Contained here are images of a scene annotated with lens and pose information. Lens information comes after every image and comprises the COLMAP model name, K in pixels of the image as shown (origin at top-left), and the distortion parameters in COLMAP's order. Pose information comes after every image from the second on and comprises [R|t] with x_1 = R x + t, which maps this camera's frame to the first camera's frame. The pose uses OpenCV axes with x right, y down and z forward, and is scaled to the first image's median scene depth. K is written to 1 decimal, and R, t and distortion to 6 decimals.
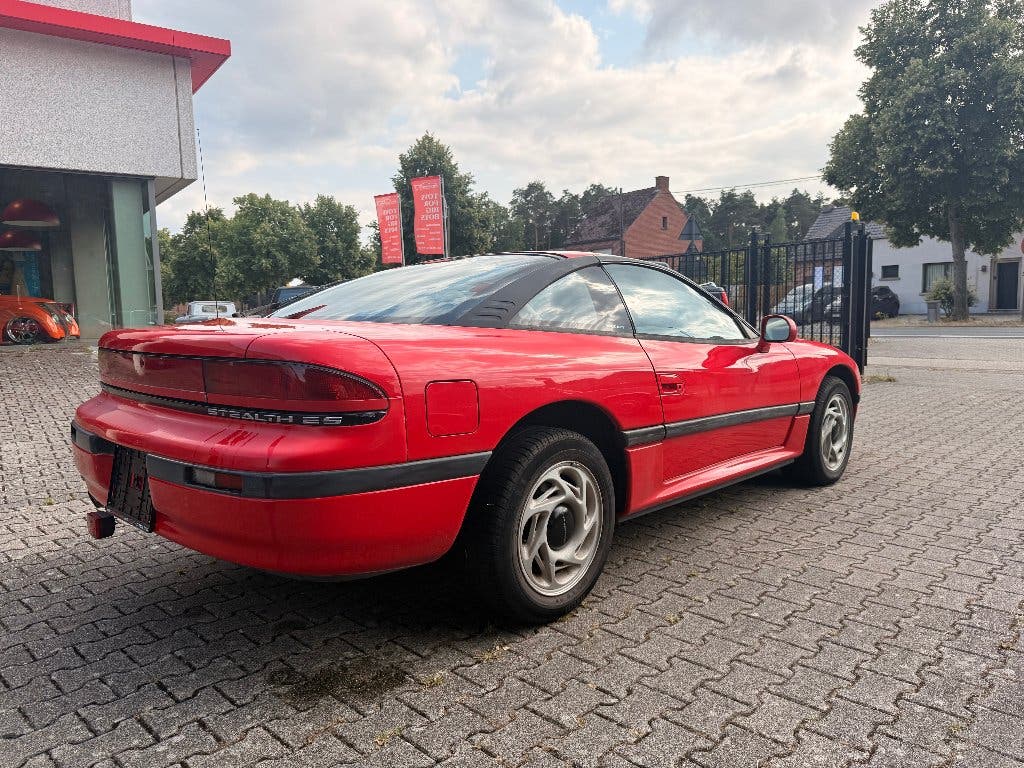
lens RADIAL K [[729.6, 0, 508.9], [0, 729.6, 388.9], [0, 0, 1]] dist [0.016526, -0.033060]
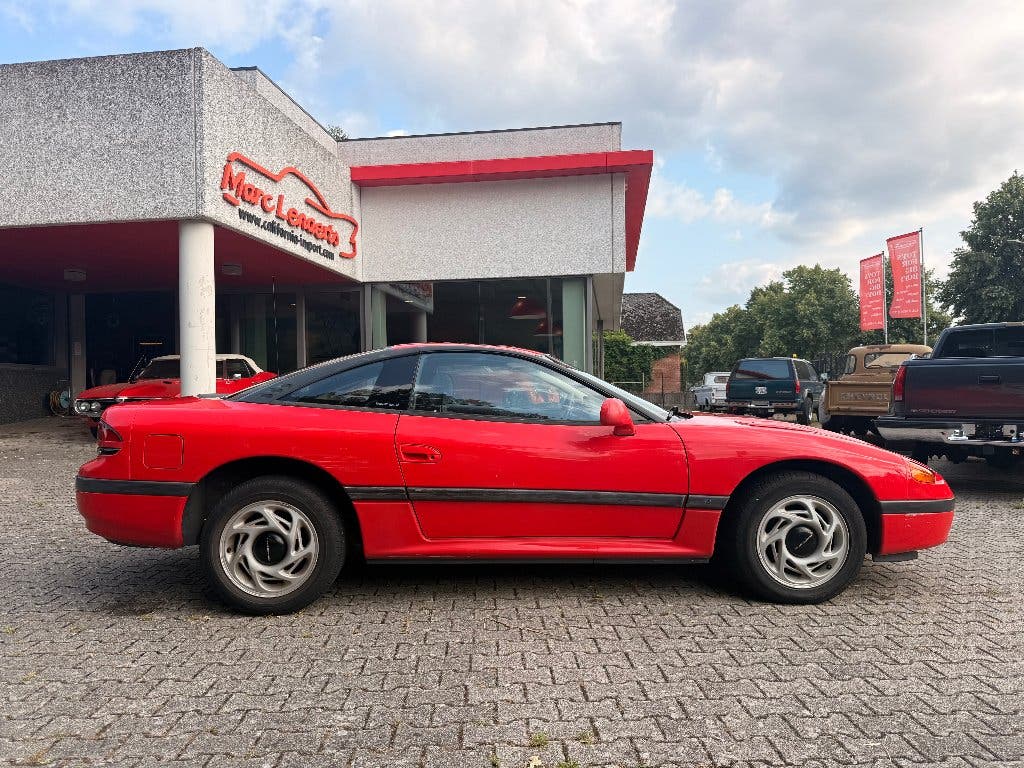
lens RADIAL K [[729.6, 0, 508.9], [0, 729.6, 388.9], [0, 0, 1]] dist [0.016526, -0.033060]
pose [[0.711112, 0.009123, -0.703020, 0.109218], [-0.075016, 0.995193, -0.062965, -0.004678], [0.699066, 0.097512, 0.708377, 0.024119]]
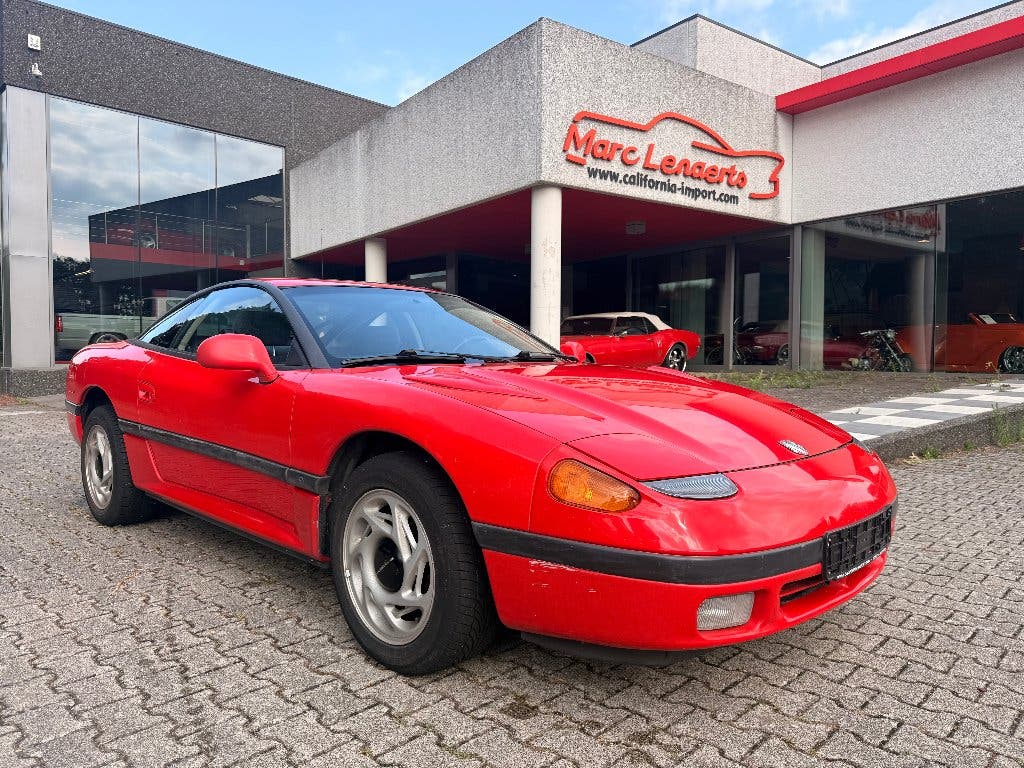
lens RADIAL K [[727.5, 0, 509.9], [0, 727.5, 376.9], [0, 0, 1]] dist [0.027164, -0.043724]
pose [[-0.022534, 0.045755, -0.998698, 0.130587], [-0.102417, 0.993591, 0.047832, -0.014179], [0.994486, 0.103362, -0.017704, 0.150119]]
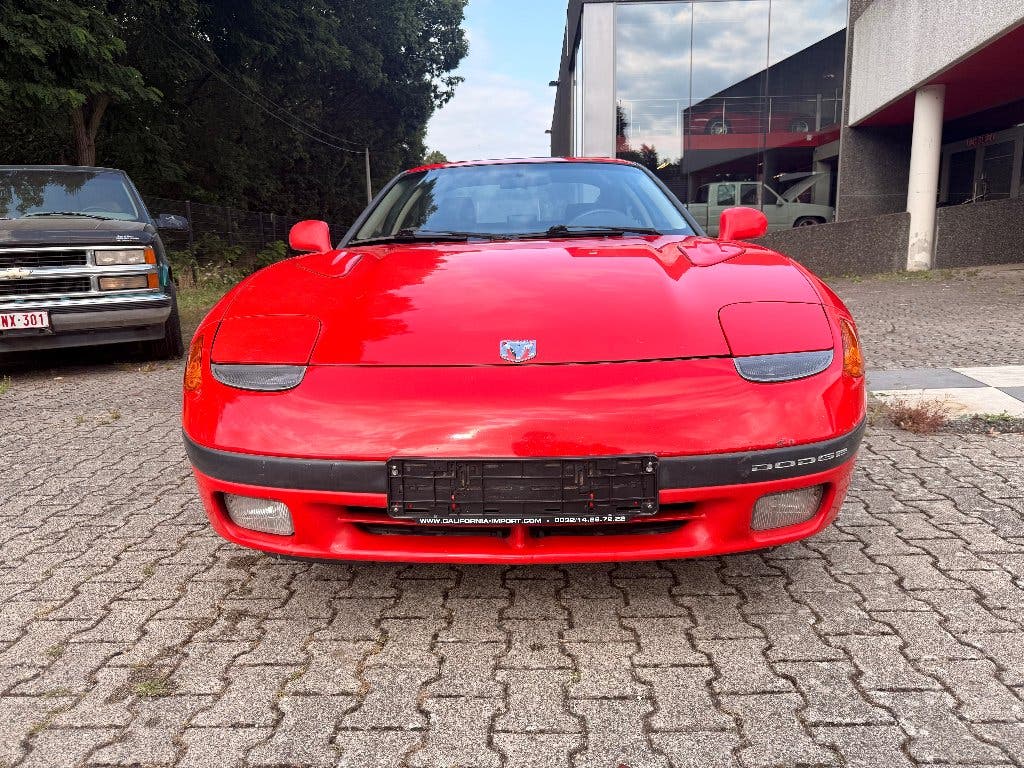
lens RADIAL K [[729.6, 0, 508.9], [0, 729.6, 388.9], [0, 0, 1]] dist [0.016526, -0.033060]
pose [[-0.753425, 0.157747, -0.638331, 0.091846], [-0.032096, 0.960816, 0.275324, -0.018093], [0.656750, 0.227924, -0.718840, 0.214508]]
